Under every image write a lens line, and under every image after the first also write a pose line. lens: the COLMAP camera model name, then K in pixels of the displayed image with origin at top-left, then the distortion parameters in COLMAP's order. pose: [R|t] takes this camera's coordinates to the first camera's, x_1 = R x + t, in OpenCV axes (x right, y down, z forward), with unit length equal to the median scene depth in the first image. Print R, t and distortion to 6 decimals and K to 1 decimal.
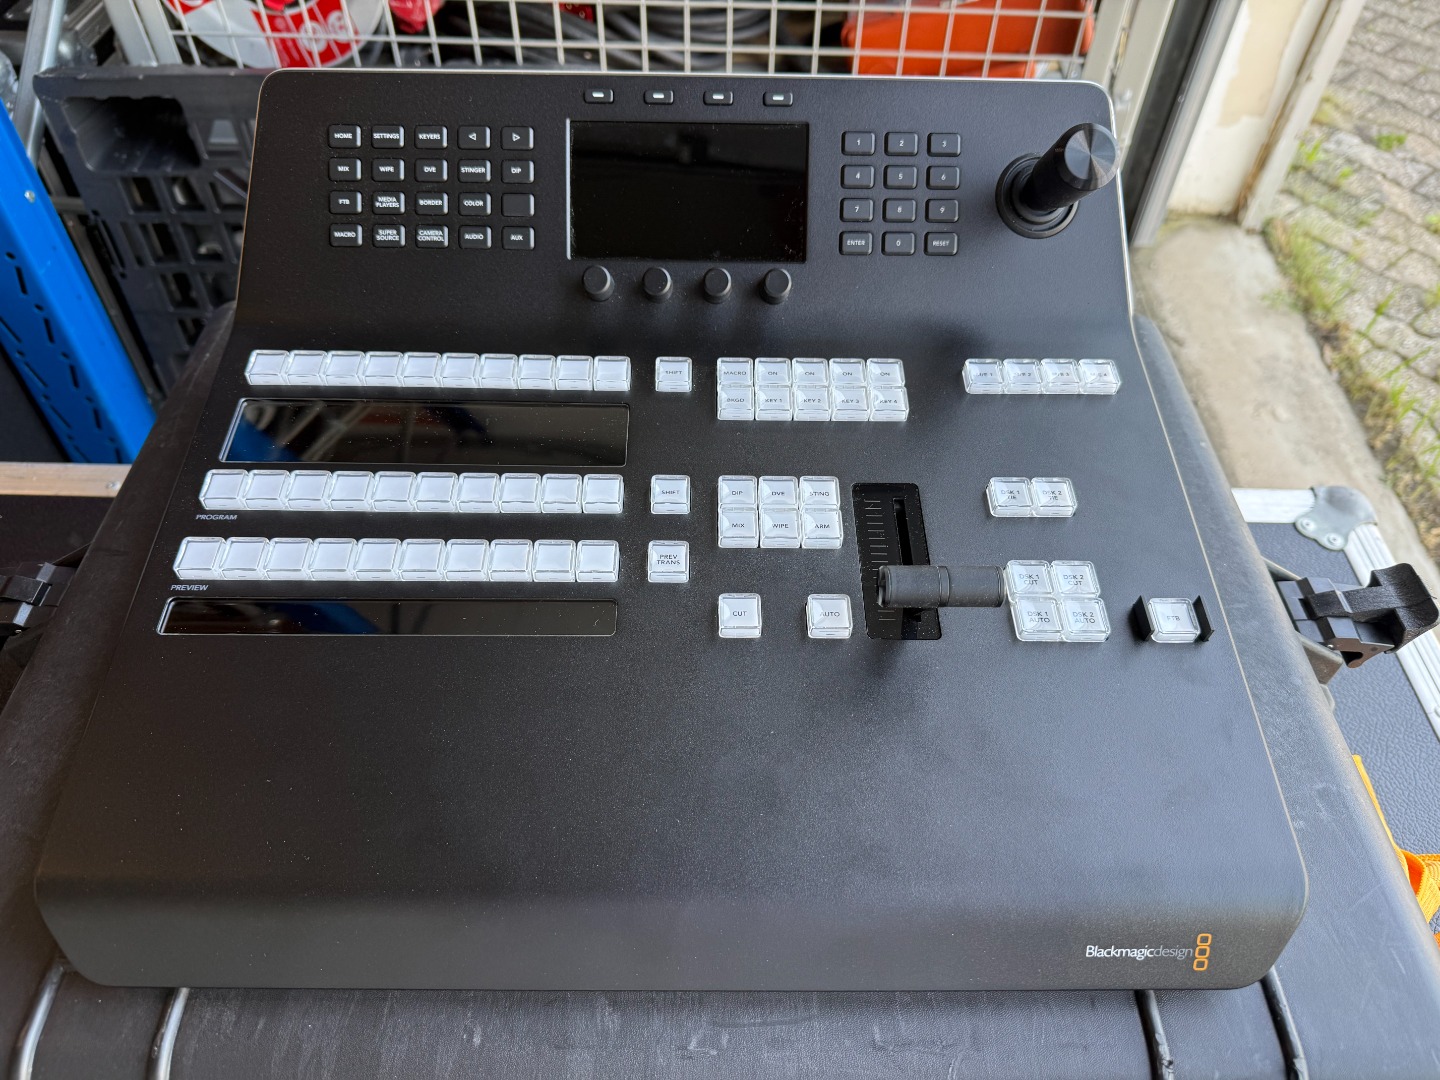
lens RADIAL K [[1036.1, 0, 699.3], [0, 1036.1, 533.1], [0, 0, 1]] dist [-0.023089, 0.001127]
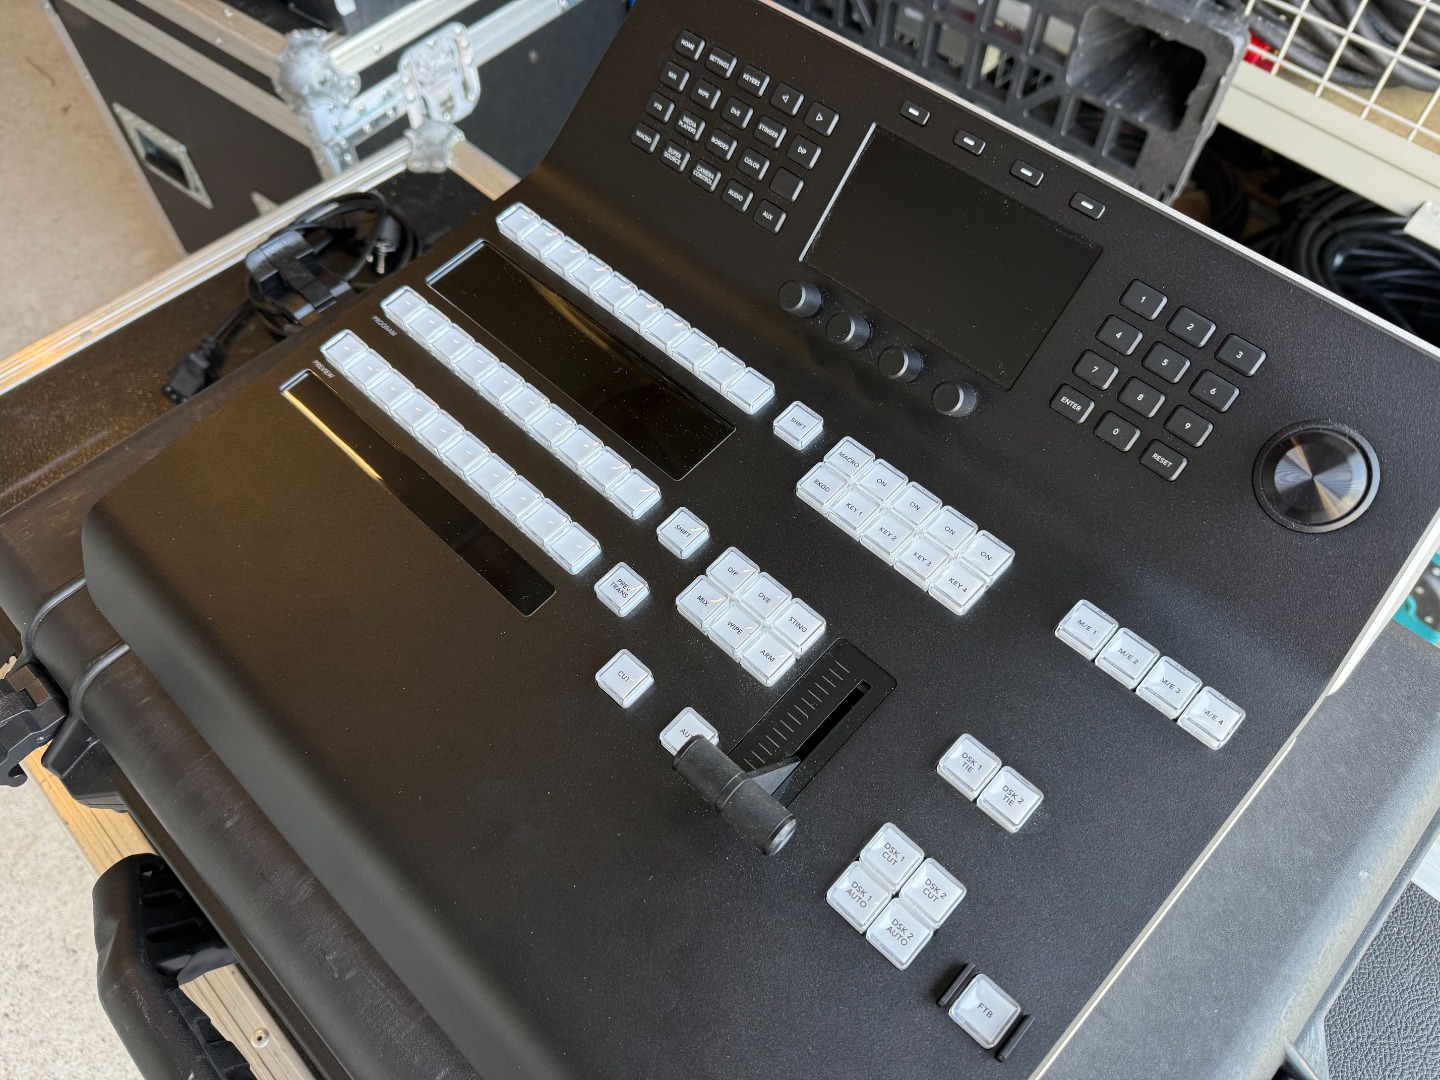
lens RADIAL K [[1015.4, 0, 720.0], [0, 1015.4, 540.0], [0, 0, 1]] dist [-0.007242, -0.006142]
pose [[0.725121, 0.571679, -0.383904, 0.325200], [-0.505848, 0.820477, 0.266337, -0.269046], [0.467244, 0.001070, 0.884128, 0.150875]]
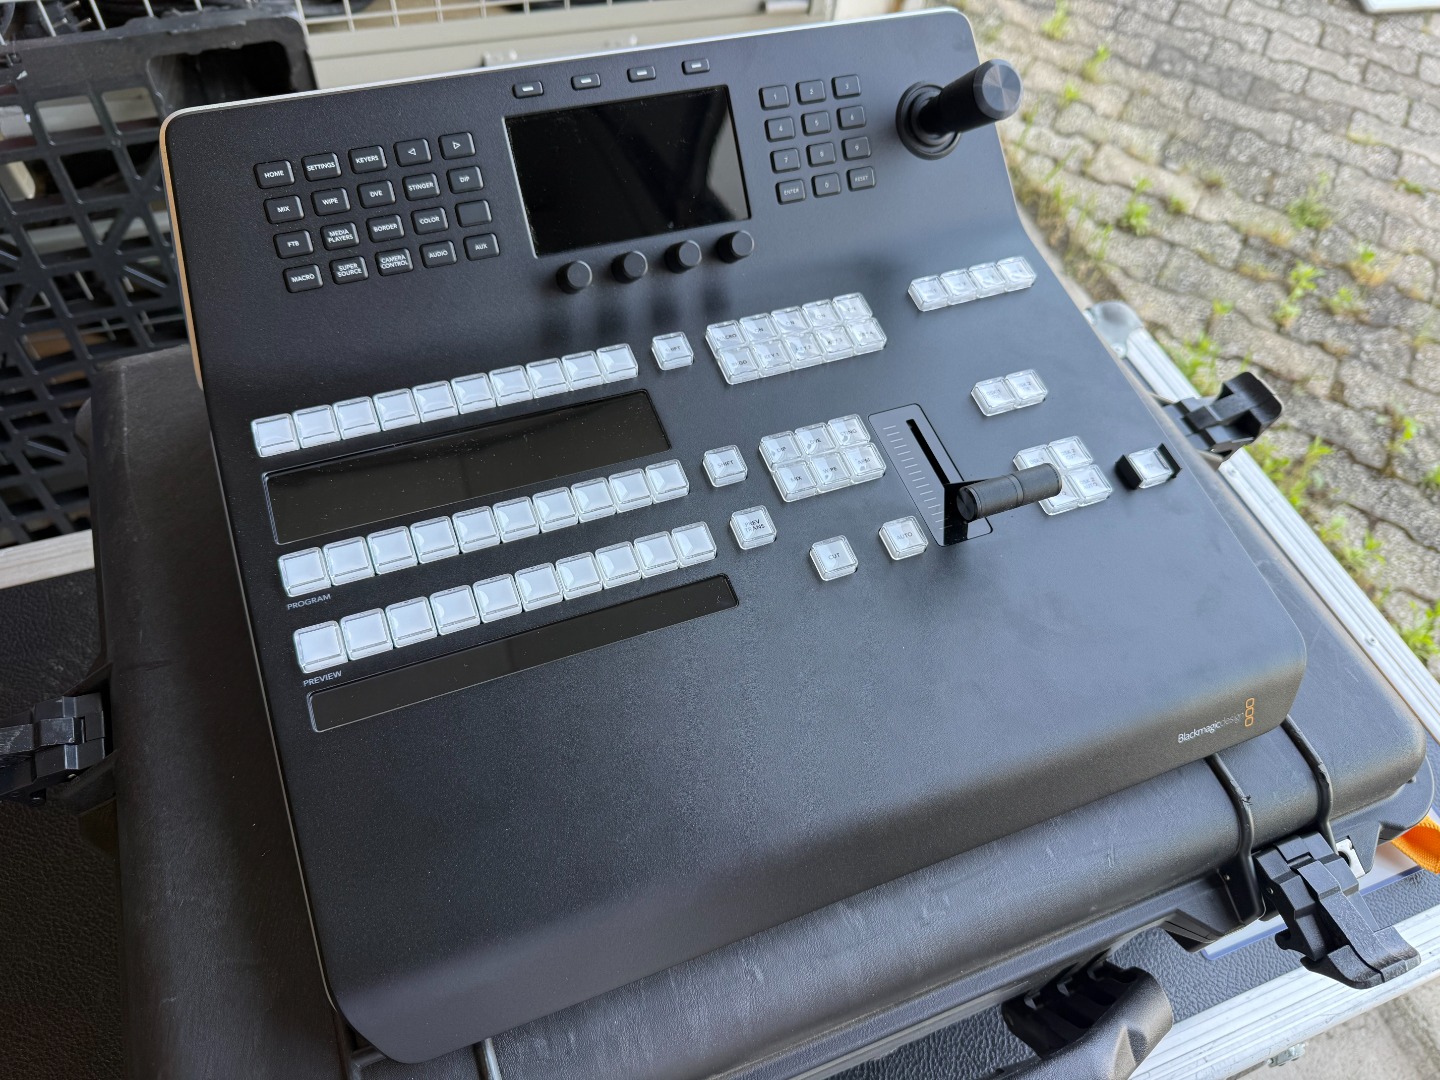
lens RADIAL K [[1036.1, 0, 699.3], [0, 1036.1, 533.1], [0, 0, 1]] dist [-0.023089, 0.001127]
pose [[0.931238, -0.261142, 0.254168, -0.308151], [0.230688, 0.962377, 0.143572, -0.115591], [-0.282099, -0.075066, 0.956444, -0.032649]]
